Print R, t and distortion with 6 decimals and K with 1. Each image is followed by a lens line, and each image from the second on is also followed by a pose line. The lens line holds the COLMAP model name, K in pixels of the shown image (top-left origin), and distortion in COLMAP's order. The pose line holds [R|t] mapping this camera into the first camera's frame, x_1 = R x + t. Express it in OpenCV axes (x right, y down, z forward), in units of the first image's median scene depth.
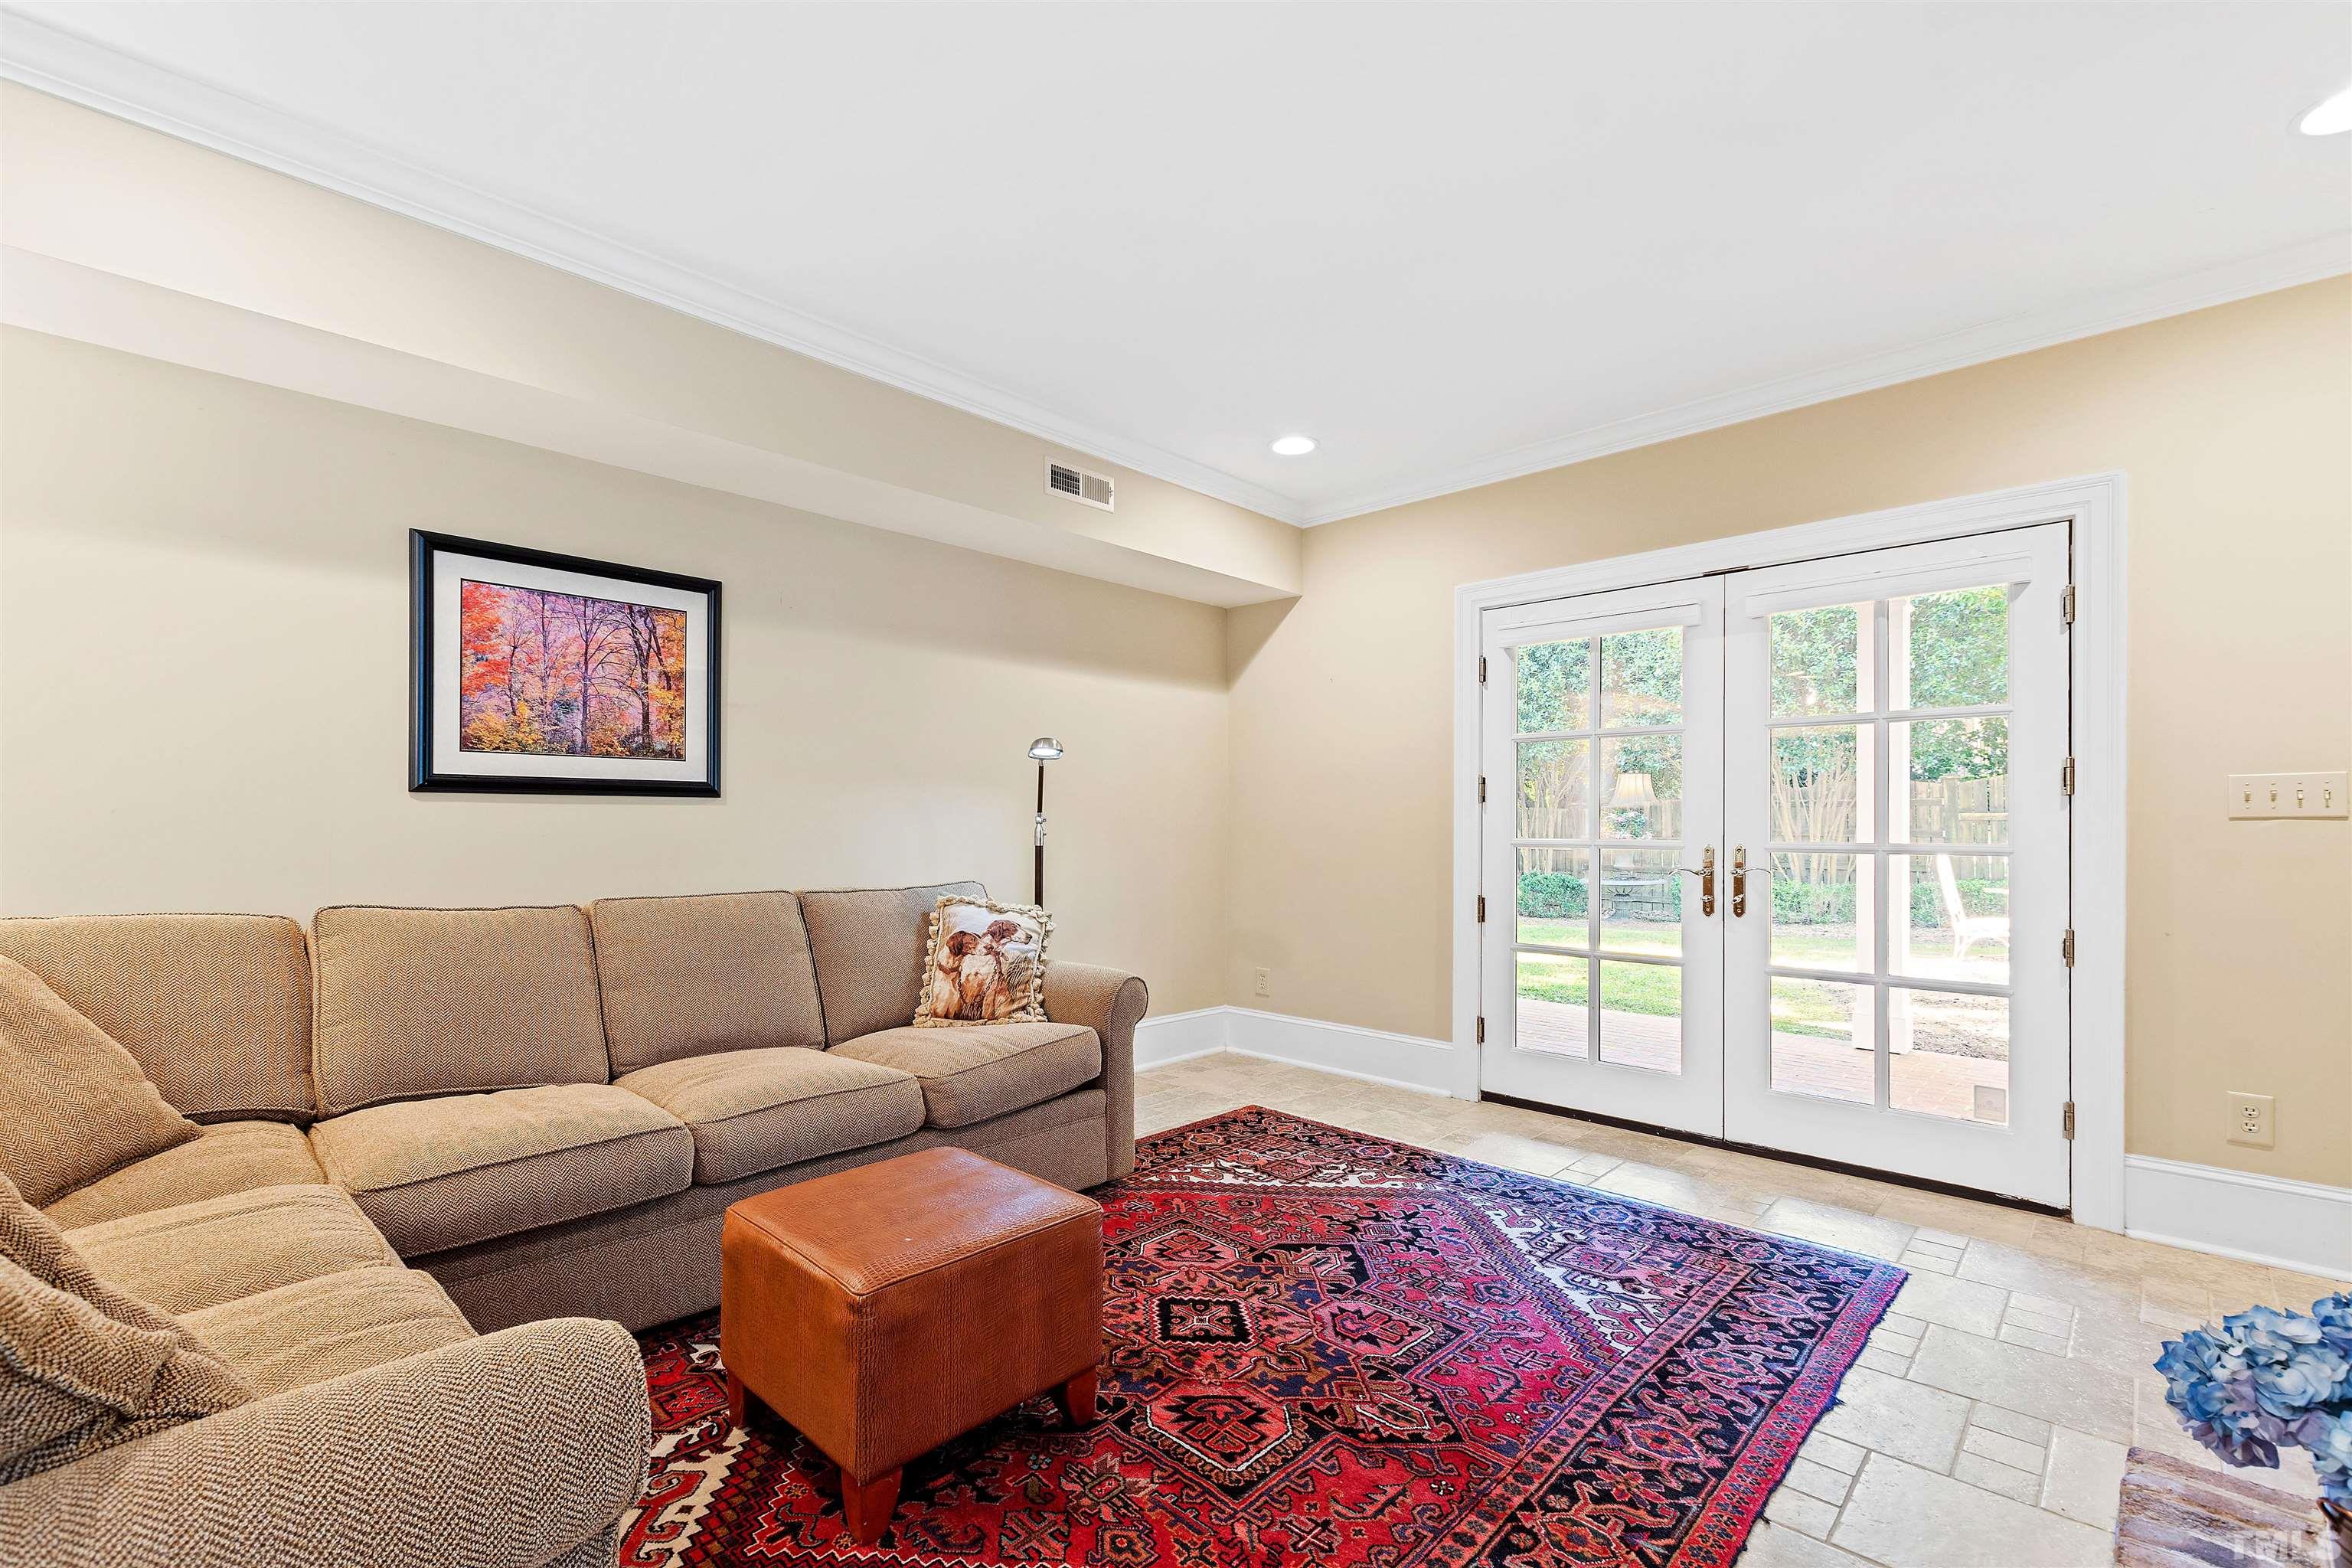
lens RADIAL K [[1035.7, 0, 1176.4], [0, 1035.7, 807.1], [0, 0, 1]] dist [-0.001885, 0.000790]
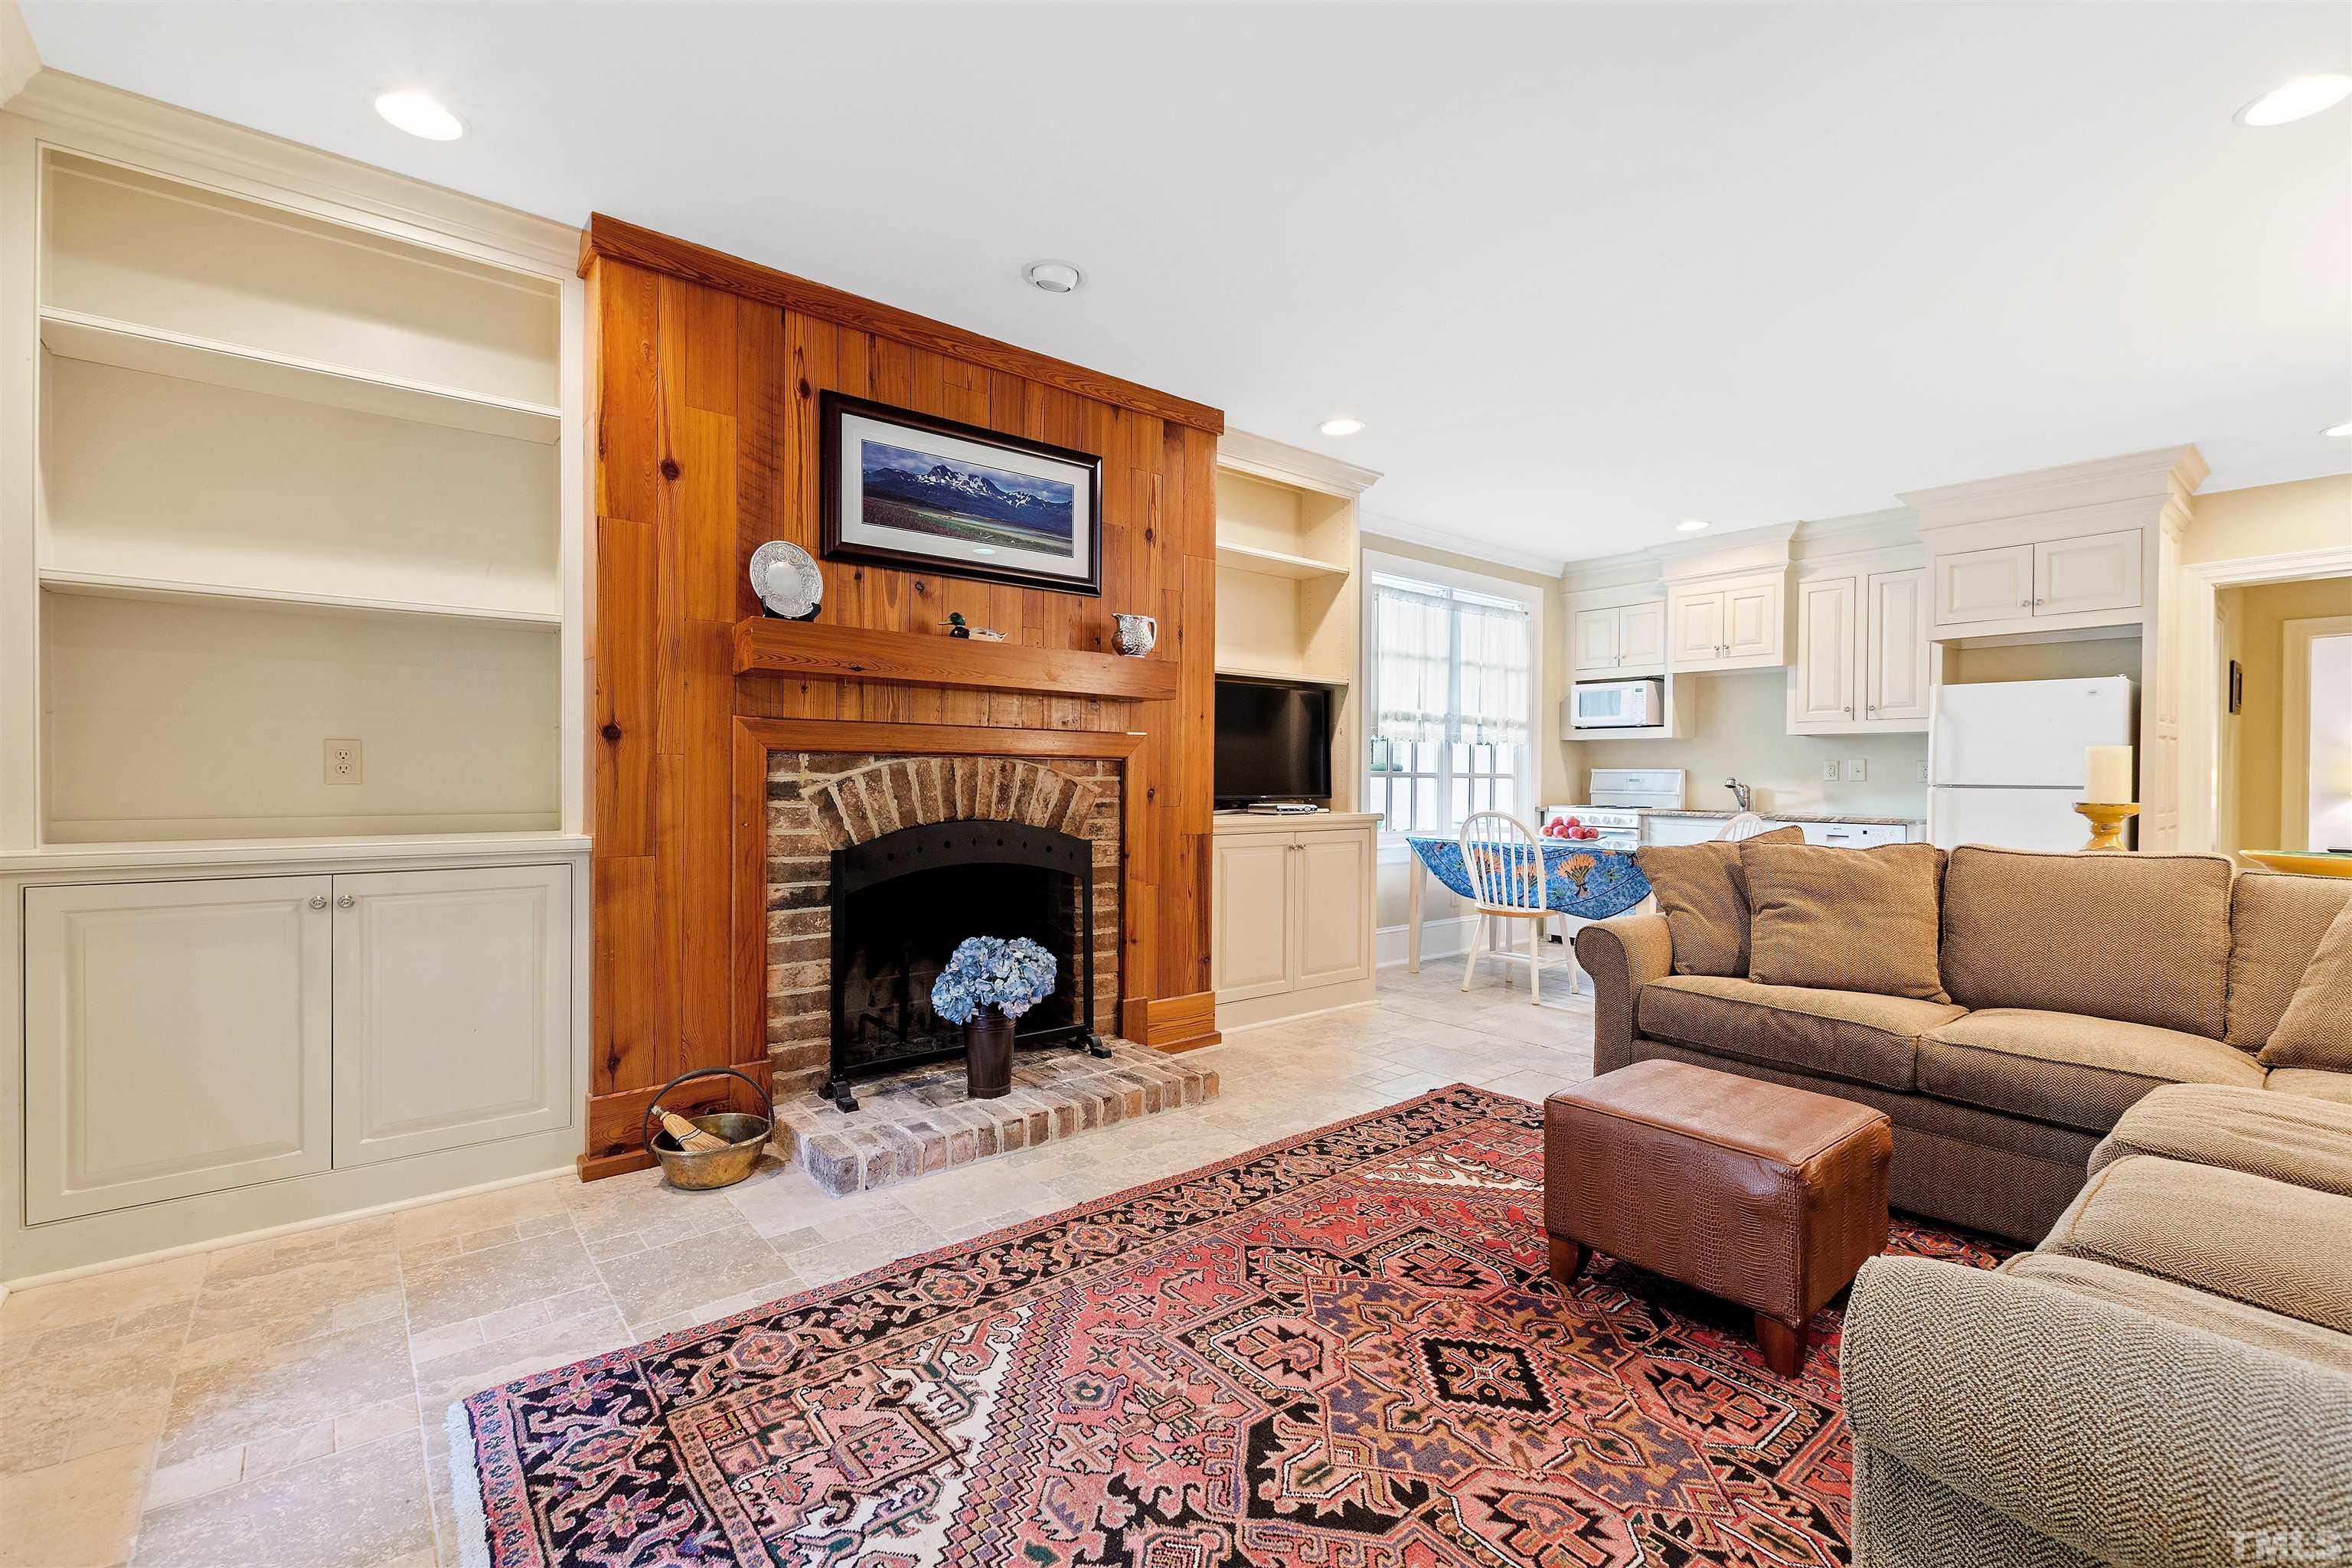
lens RADIAL K [[1035.7, 0, 1177.0], [0, 1035.7, 783.3], [0, 0, 1]] dist [-0.001885, 0.000790]
pose [[-0.993025, -0.012835, 0.117202, 0.175426], [-0.014106, 0.999850, -0.010018, 0.039475], [-0.117056, -0.011601, -0.993058, 1.854512]]
